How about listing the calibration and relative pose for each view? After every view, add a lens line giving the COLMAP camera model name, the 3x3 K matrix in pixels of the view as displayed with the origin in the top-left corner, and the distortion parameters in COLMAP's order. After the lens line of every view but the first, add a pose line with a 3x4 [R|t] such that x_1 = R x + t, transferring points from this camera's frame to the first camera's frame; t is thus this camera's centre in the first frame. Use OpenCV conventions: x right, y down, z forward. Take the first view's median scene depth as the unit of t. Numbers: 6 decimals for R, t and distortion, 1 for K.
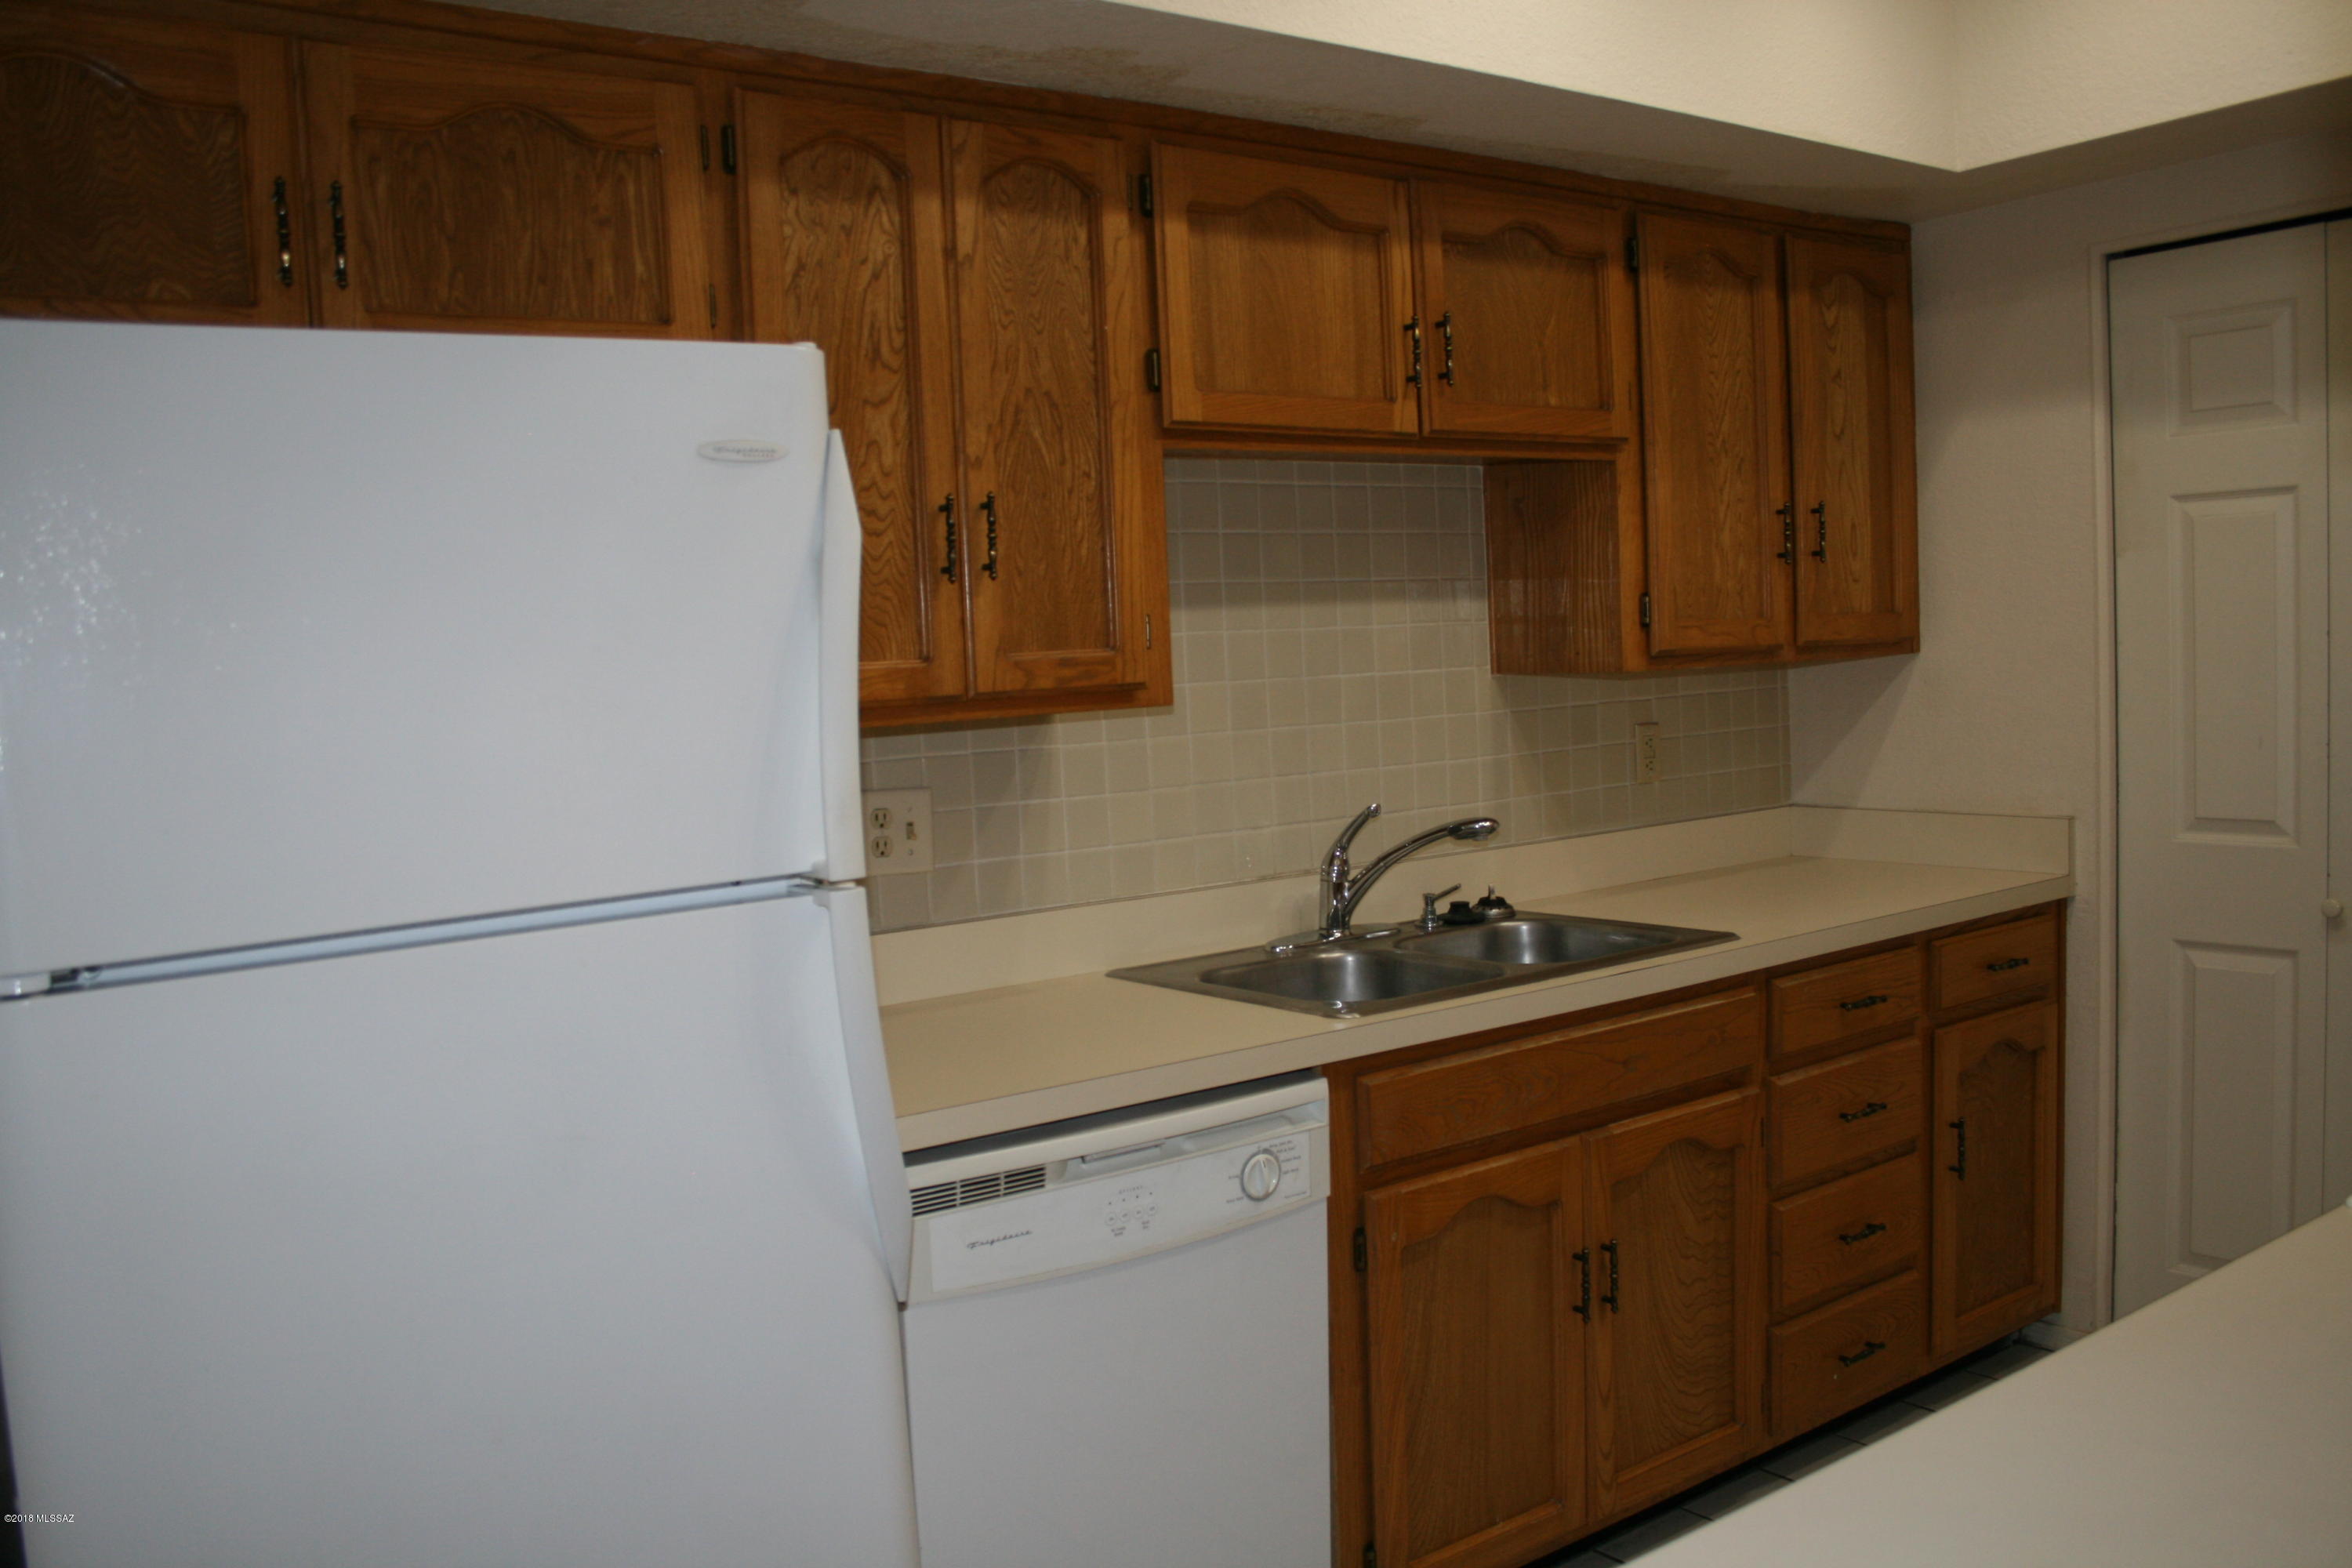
lens RADIAL K [[1945.6, 0, 1188.3], [0, 1945.6, 820.8], [0, 0, 1]] dist [-0.155114, 0.128126]
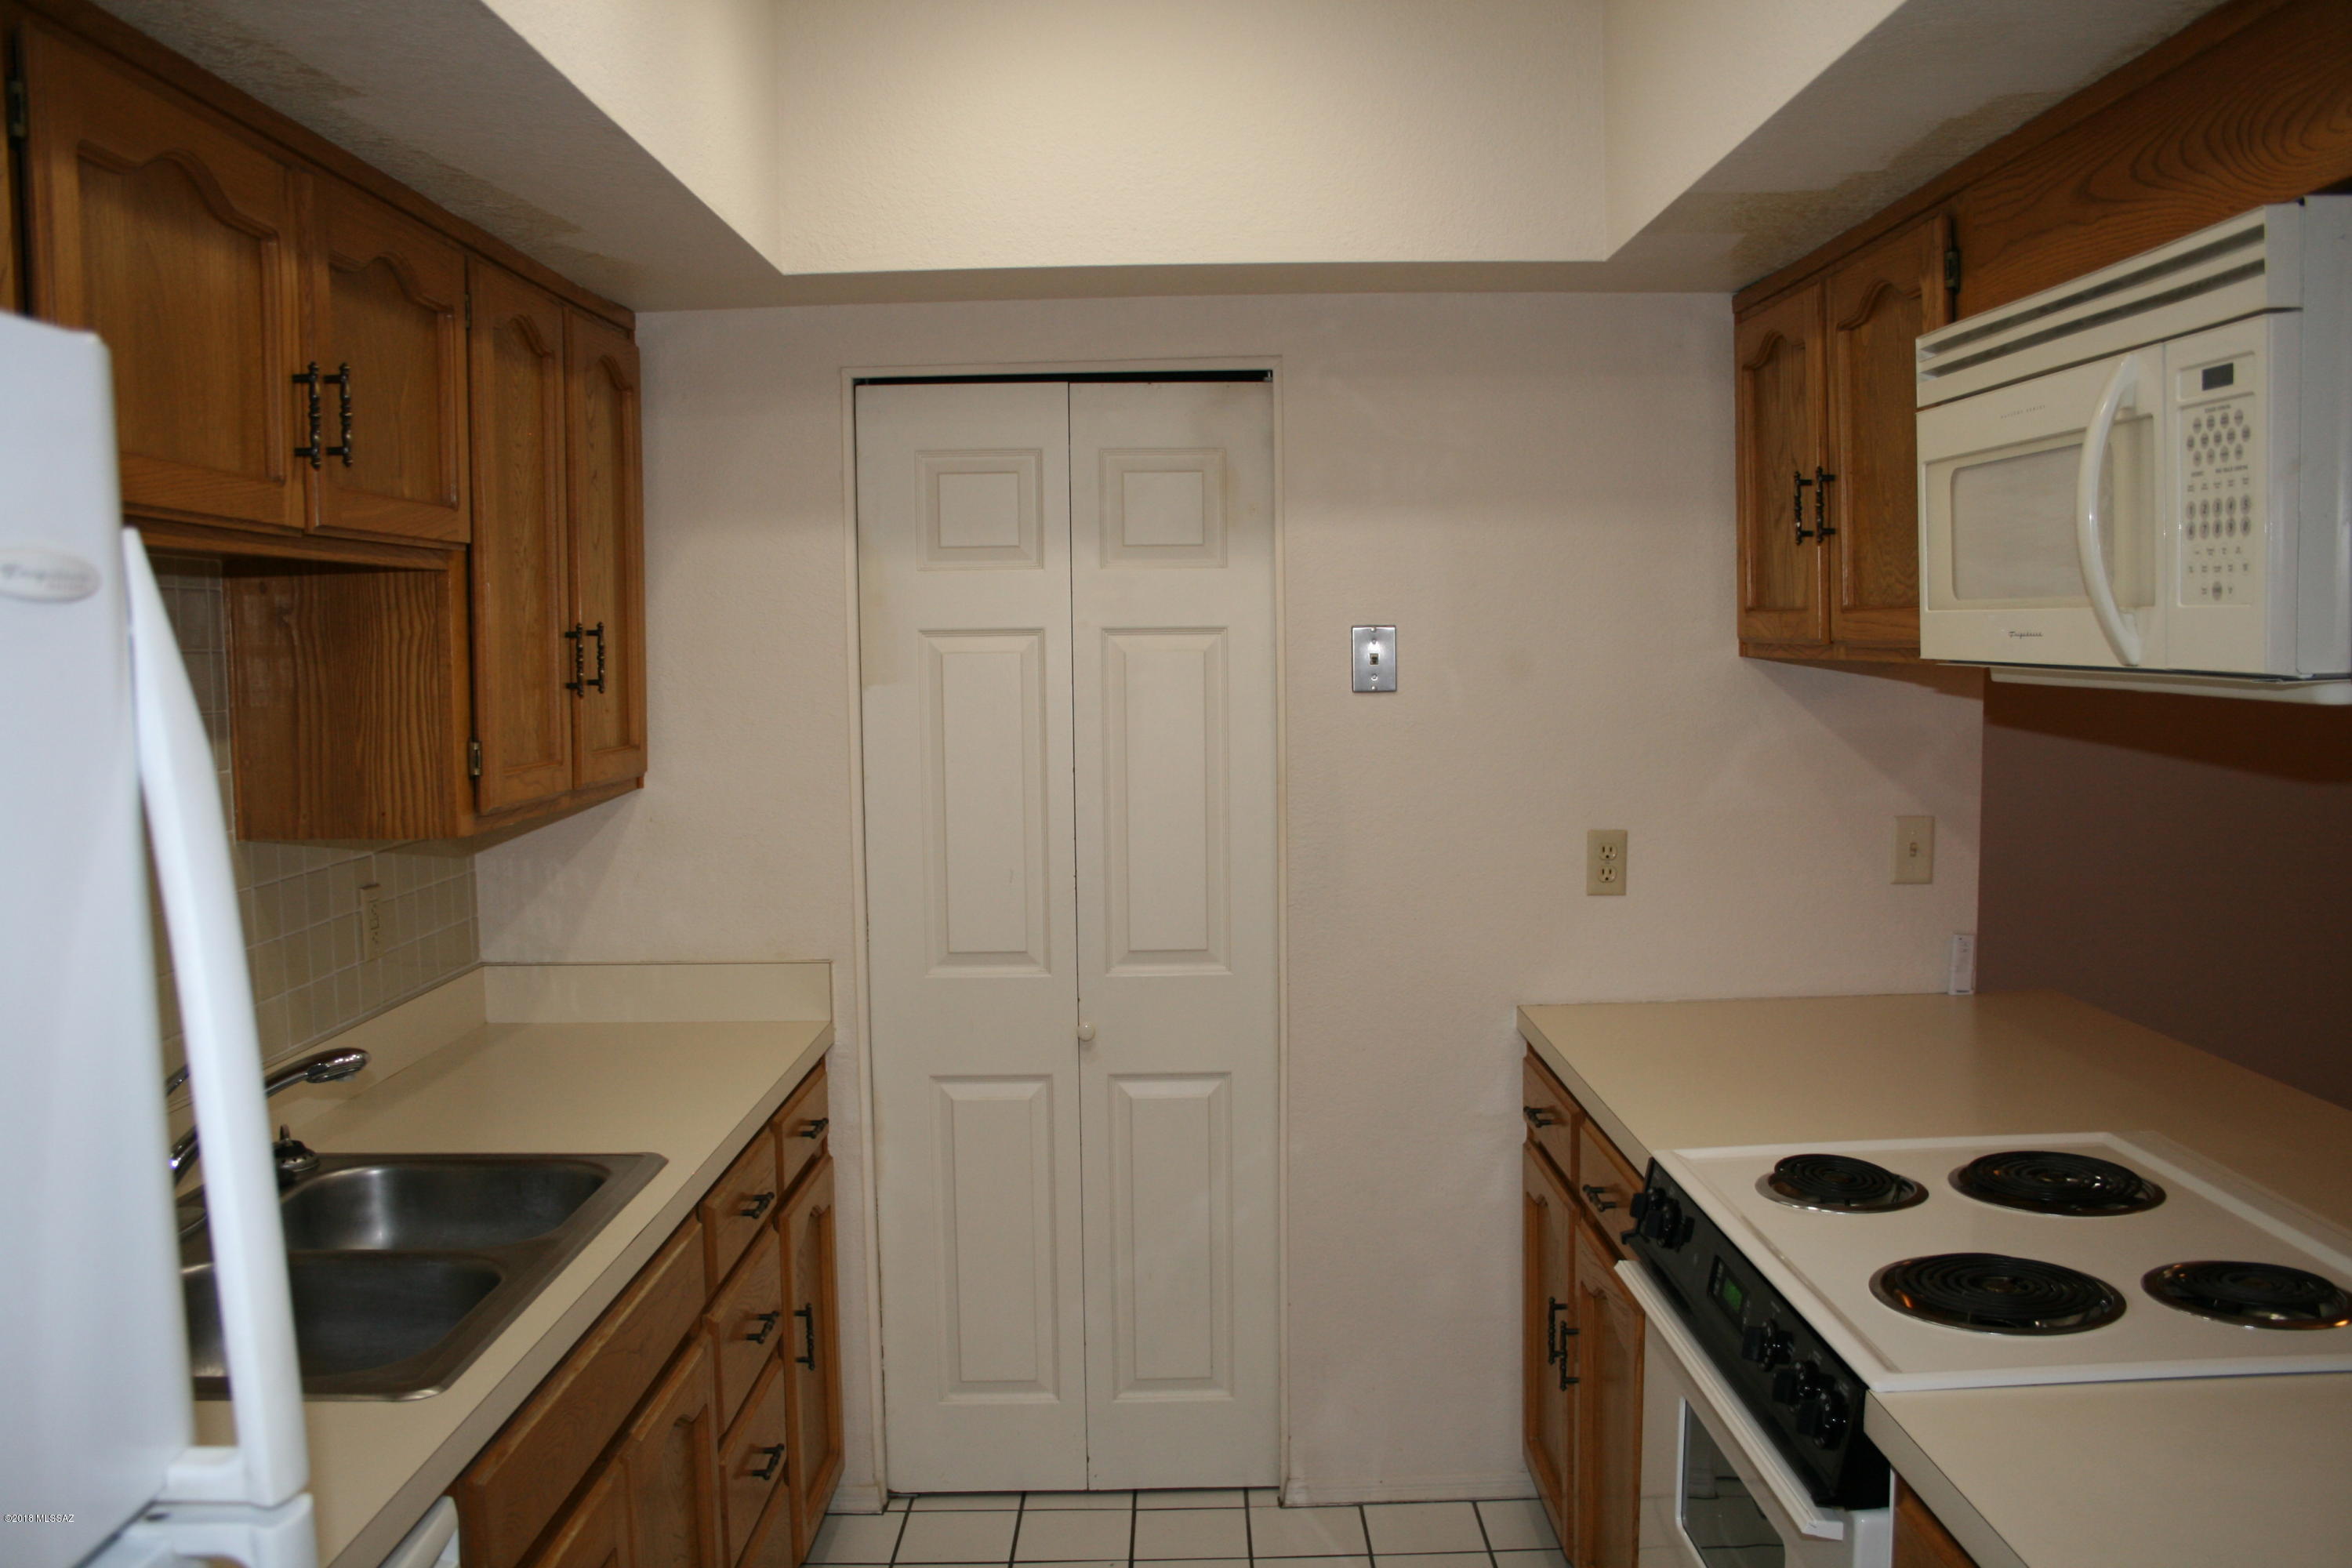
lens RADIAL K [[1945.6, 0, 1188.3], [0, 1945.6, 820.8], [0, 0, 1]] dist [-0.155114, 0.128126]
pose [[0.588534, -0.034000, 0.807757, -0.226778], [0.056585, 0.998397, 0.000797, -0.067326], [-0.806490, 0.045238, 0.589514, 0.295965]]
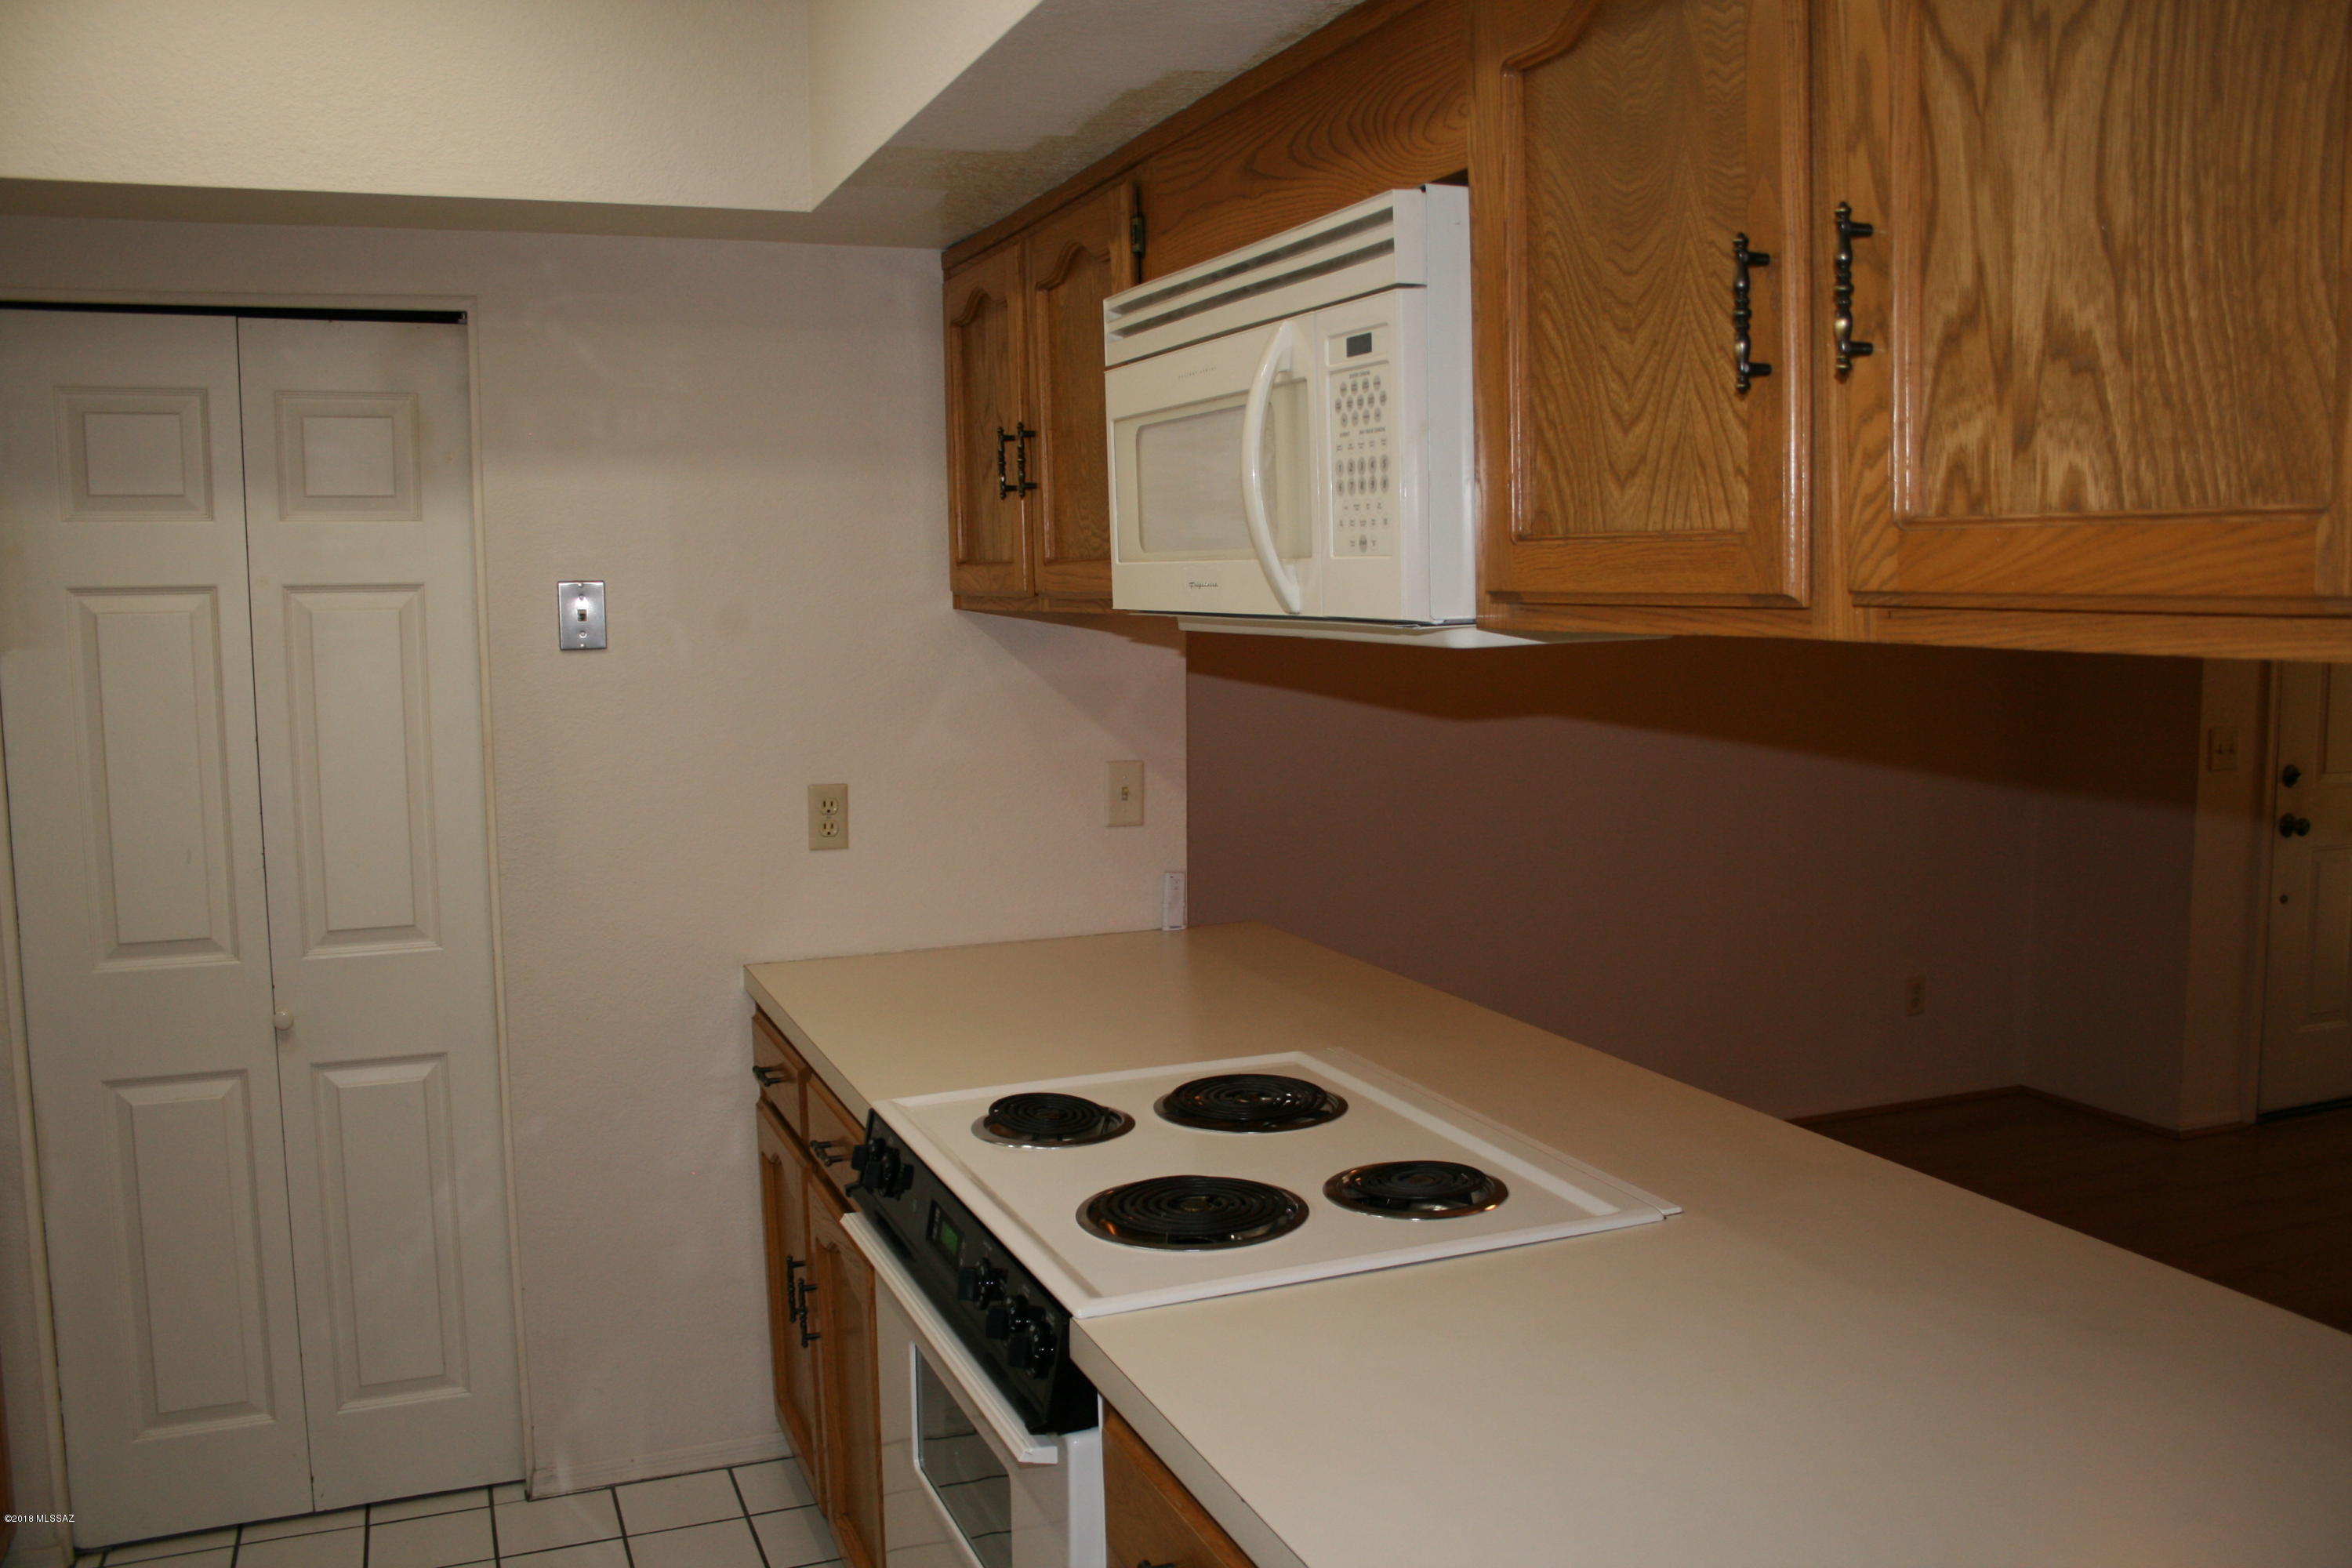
lens RADIAL K [[1945.6, 0, 1188.3], [0, 1945.6, 820.8], [0, 0, 1]] dist [-0.155114, 0.128126]
pose [[0.245897, -0.069389, 0.966809, -0.213631], [0.083154, 0.995267, 0.050282, -0.065465], [-0.965722, 0.068030, 0.250503, 0.280306]]
